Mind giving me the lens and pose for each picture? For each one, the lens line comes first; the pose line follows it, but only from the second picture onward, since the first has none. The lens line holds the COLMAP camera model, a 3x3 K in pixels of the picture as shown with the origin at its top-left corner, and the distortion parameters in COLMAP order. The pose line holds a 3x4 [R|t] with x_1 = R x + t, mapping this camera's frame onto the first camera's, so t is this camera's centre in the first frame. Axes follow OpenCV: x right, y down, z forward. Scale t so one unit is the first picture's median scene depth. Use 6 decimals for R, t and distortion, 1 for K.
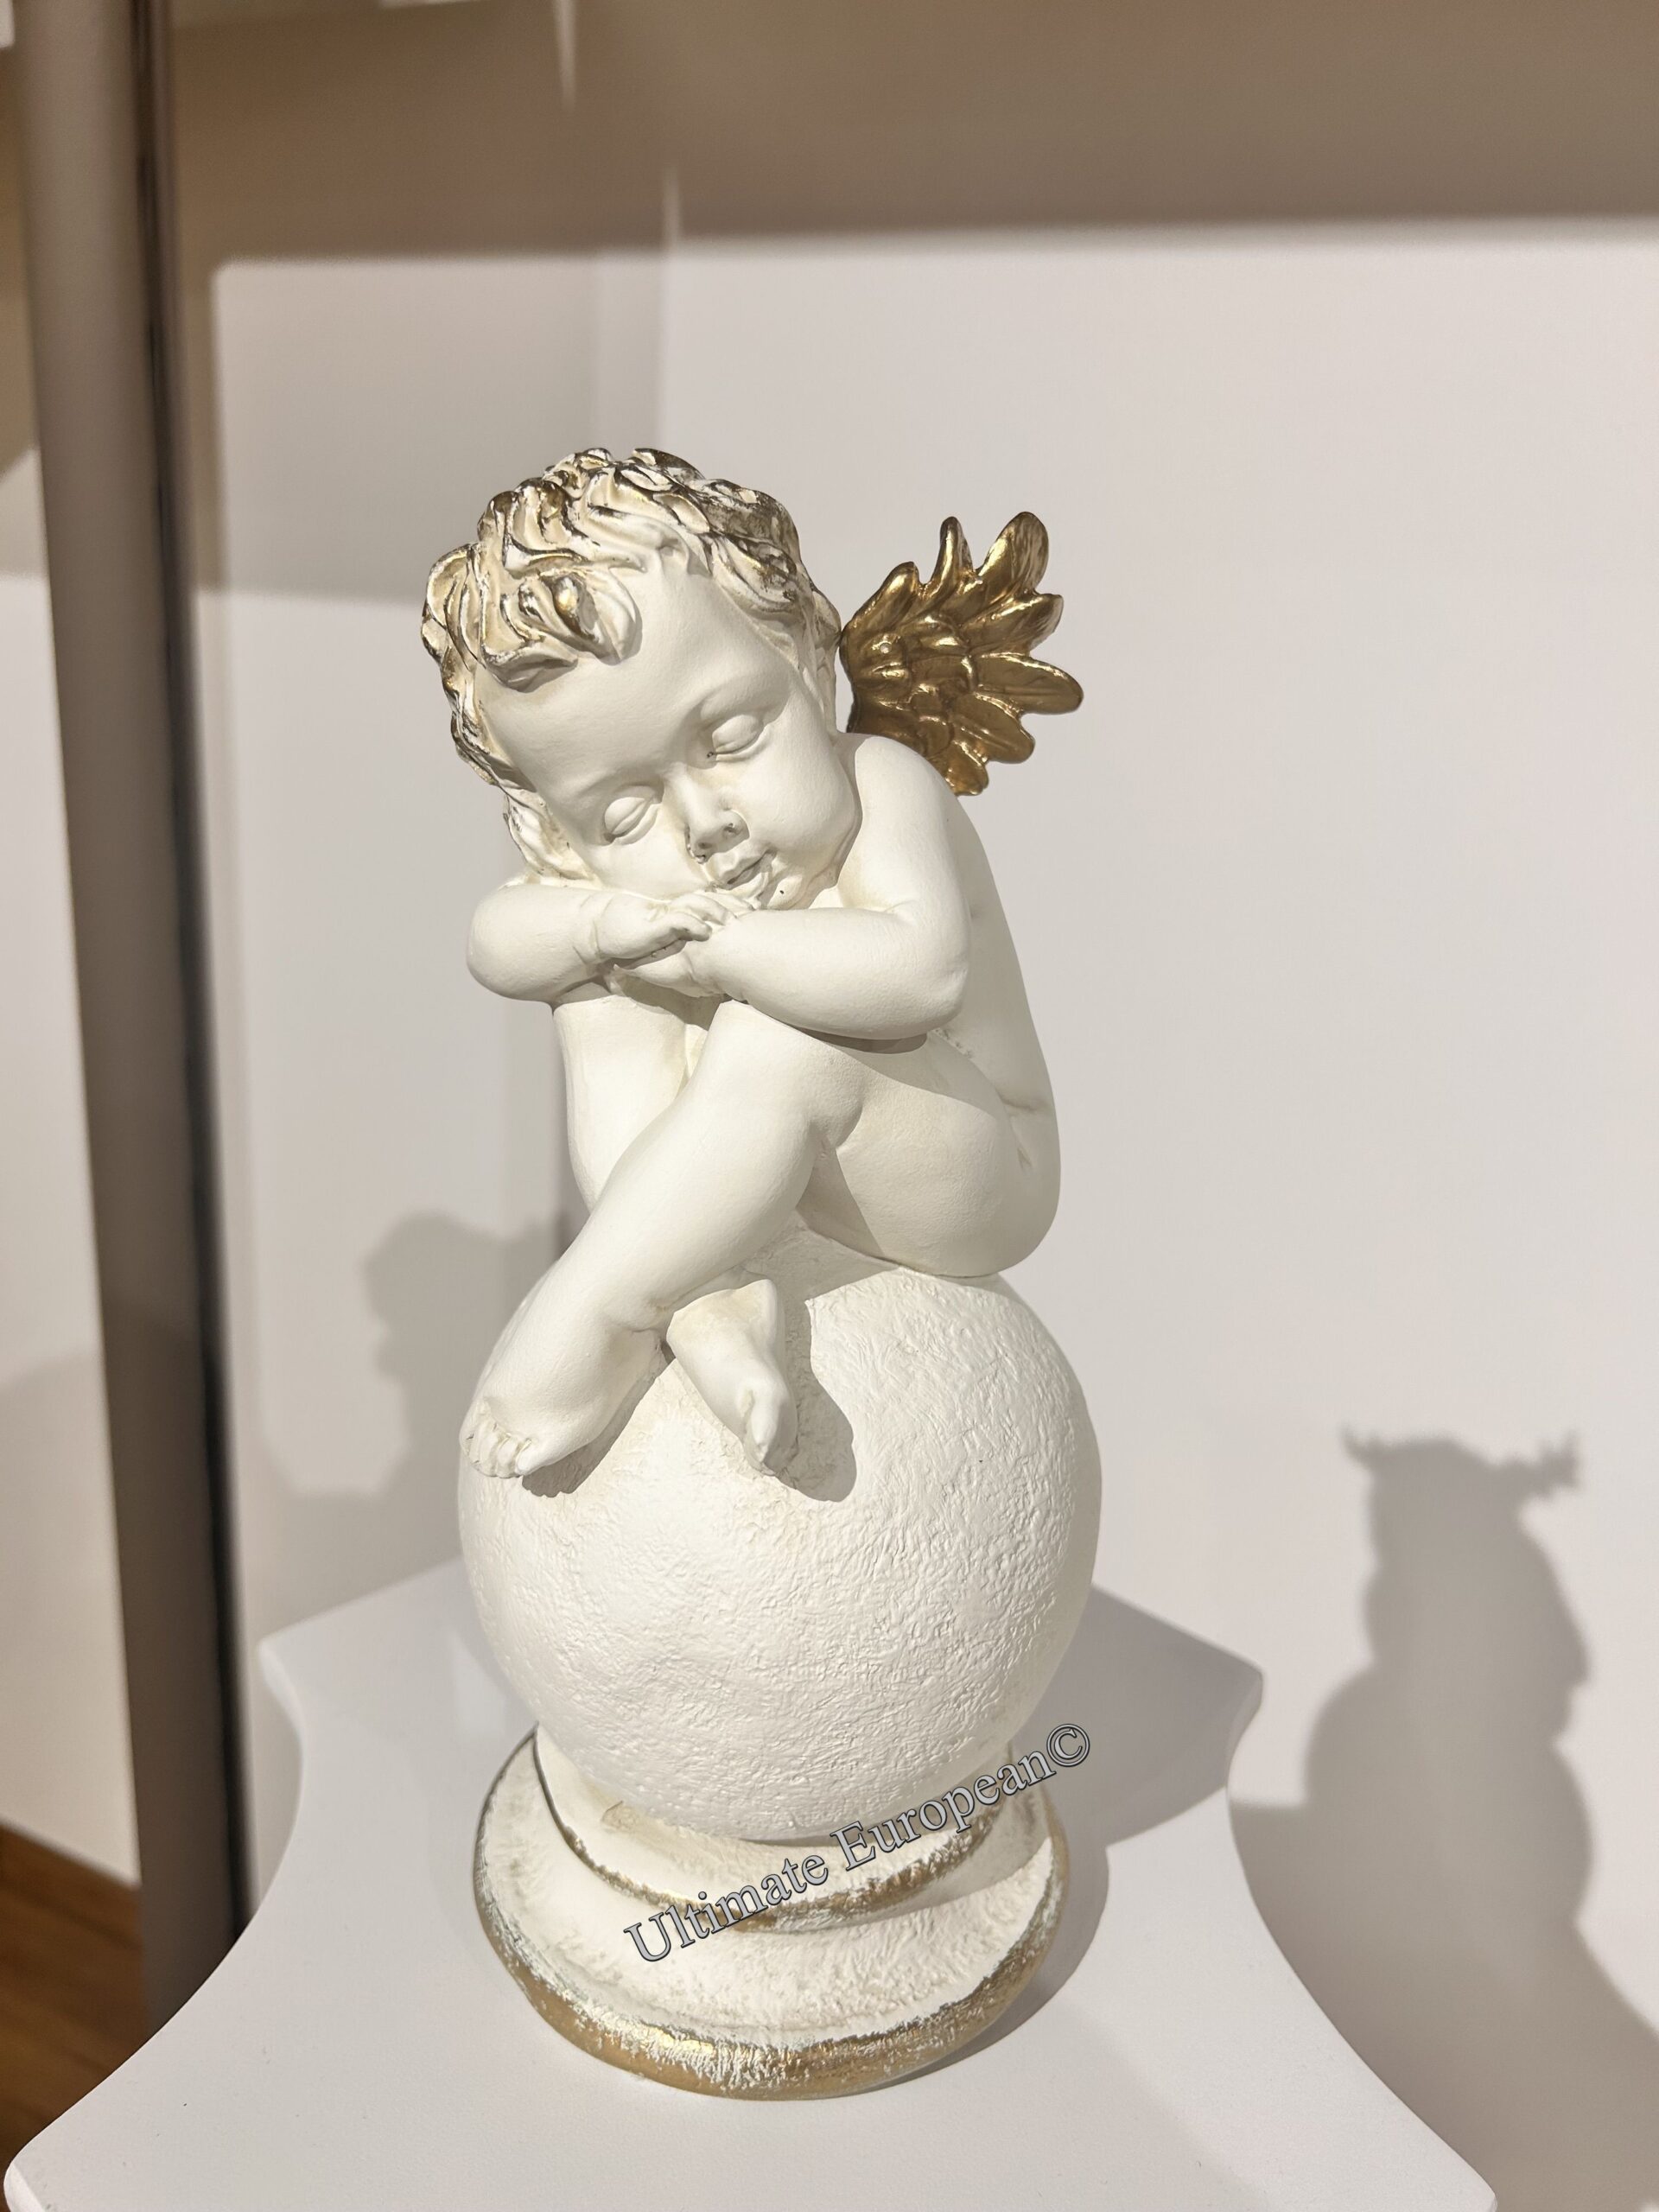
lens RADIAL K [[1665.5, 0, 849.3], [0, 1665.5, 1022.4], [0, 0, 1]] dist [0.058761, -0.062439]
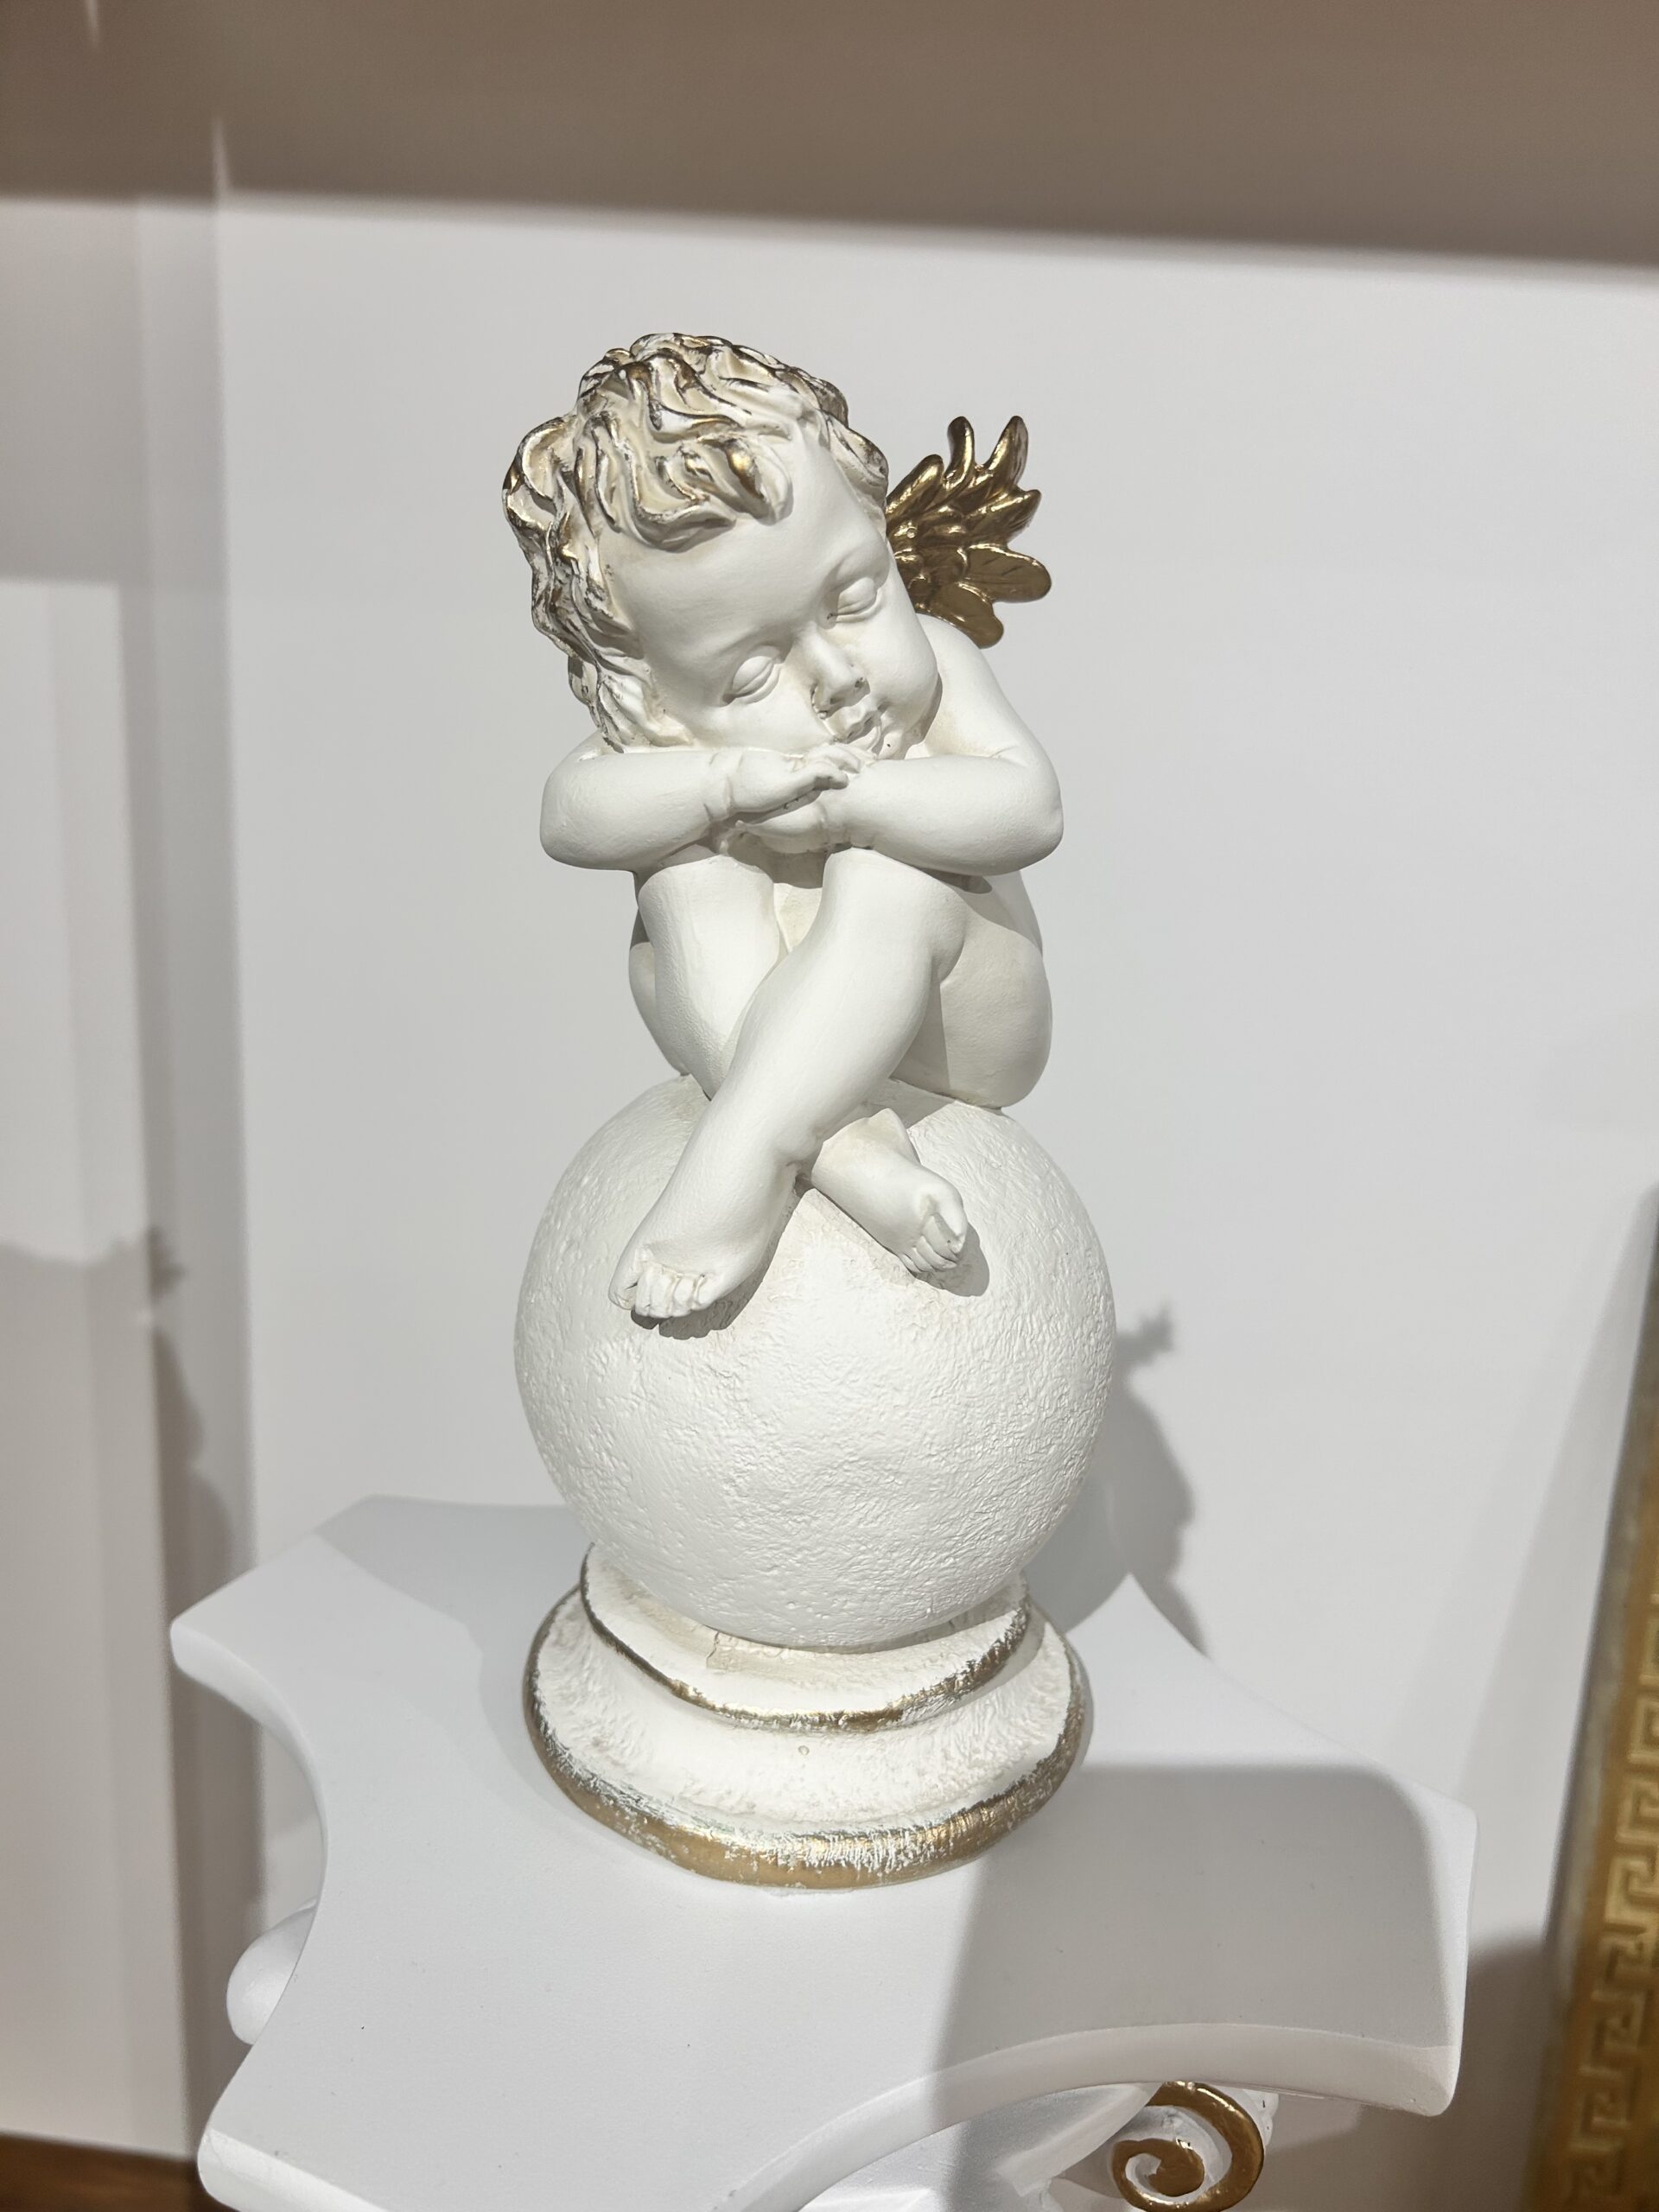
lens RADIAL K [[1665.5, 0, 841.0], [0, 1665.5, 1003.3], [0, 0, 1]] dist [0.058761, -0.062439]
pose [[0.940476, -0.072958, 0.331938, -0.431497], [0.079193, 0.996845, -0.005275, 0.090488], [-0.330506, 0.031248, 0.943287, -0.012892]]
